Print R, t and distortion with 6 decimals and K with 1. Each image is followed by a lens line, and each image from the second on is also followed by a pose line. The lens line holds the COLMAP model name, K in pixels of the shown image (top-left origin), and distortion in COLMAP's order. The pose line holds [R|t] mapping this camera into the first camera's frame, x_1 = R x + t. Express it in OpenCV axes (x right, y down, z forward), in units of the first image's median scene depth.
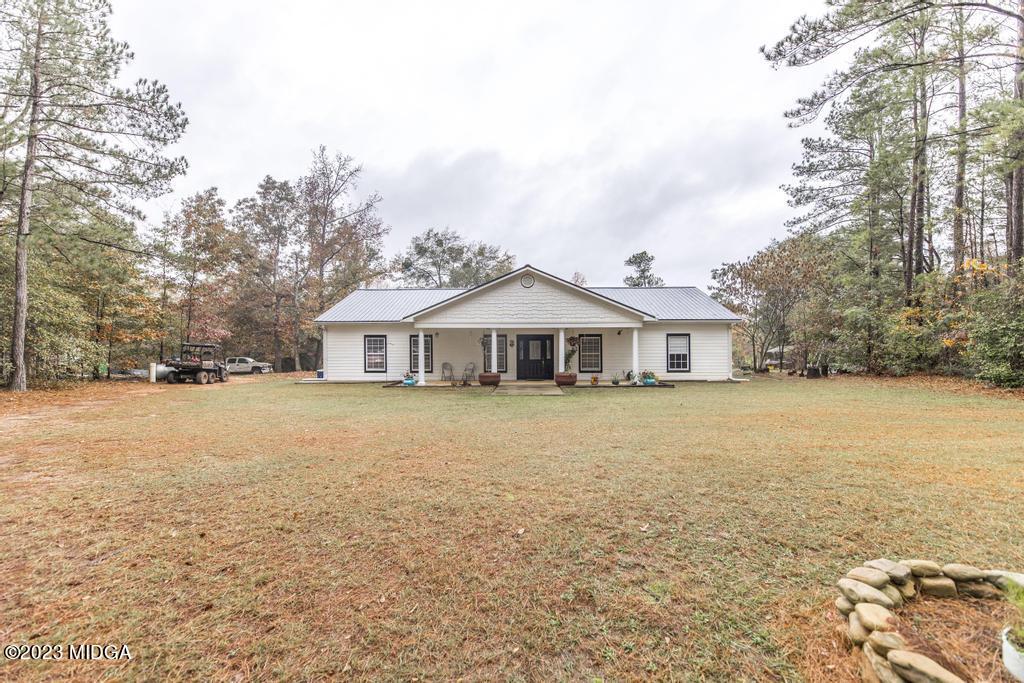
lens RADIAL K [[426.4, 0, 512.0], [0, 426.4, 341.5], [0, 0, 1]] dist [0.001404, -0.000041]
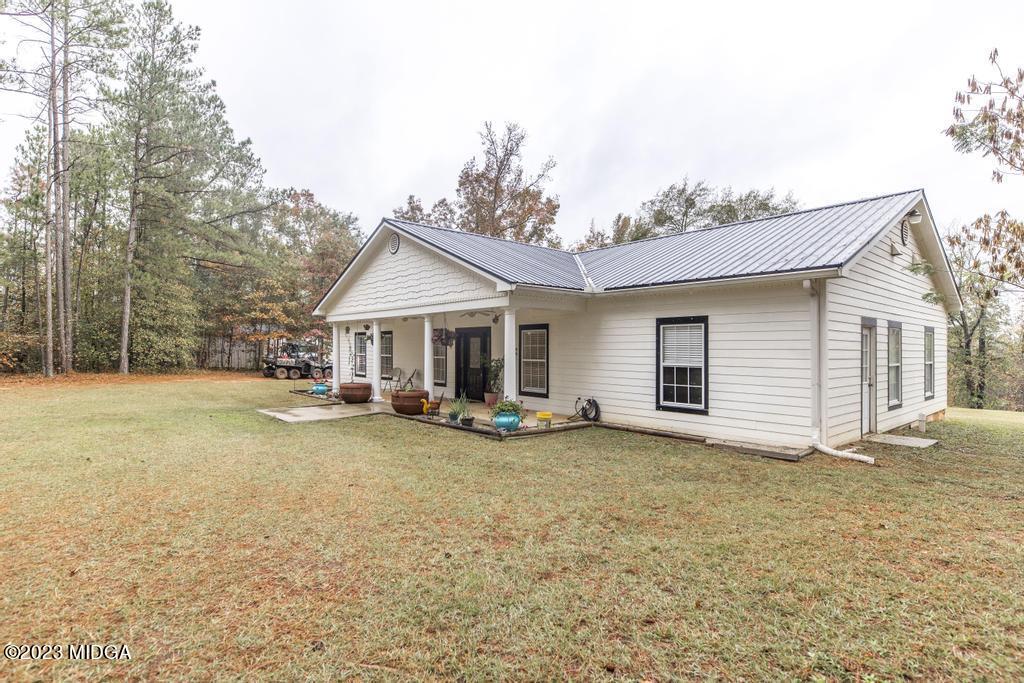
lens RADIAL K [[512.3, 0, 512.0], [0, 512.3, 341.5], [0, 0, 1]] dist [-0.000531, 0.001167]
pose [[0.667843, -0.001644, -0.744301, 0.645264], [-0.005182, 0.999963, -0.006858, 0.008749], [0.744284, 0.008437, 0.667810, 0.551177]]
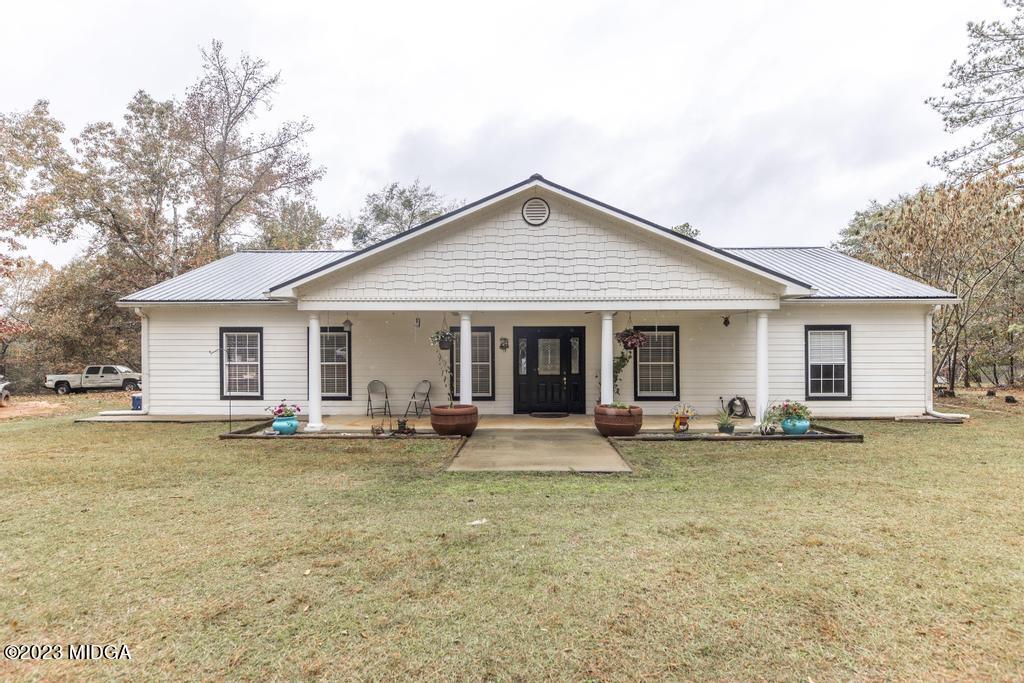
lens RADIAL K [[502.5, 0, 512.0], [0, 502.5, 341.5], [0, 0, 1]] dist [-0.000732, 0.000093]
pose [[0.999997, 0.001624, 0.001982, 0.008114], [-0.001614, 0.999985, -0.005213, 0.004989], [-0.001991, 0.005210, 0.999984, 0.393788]]
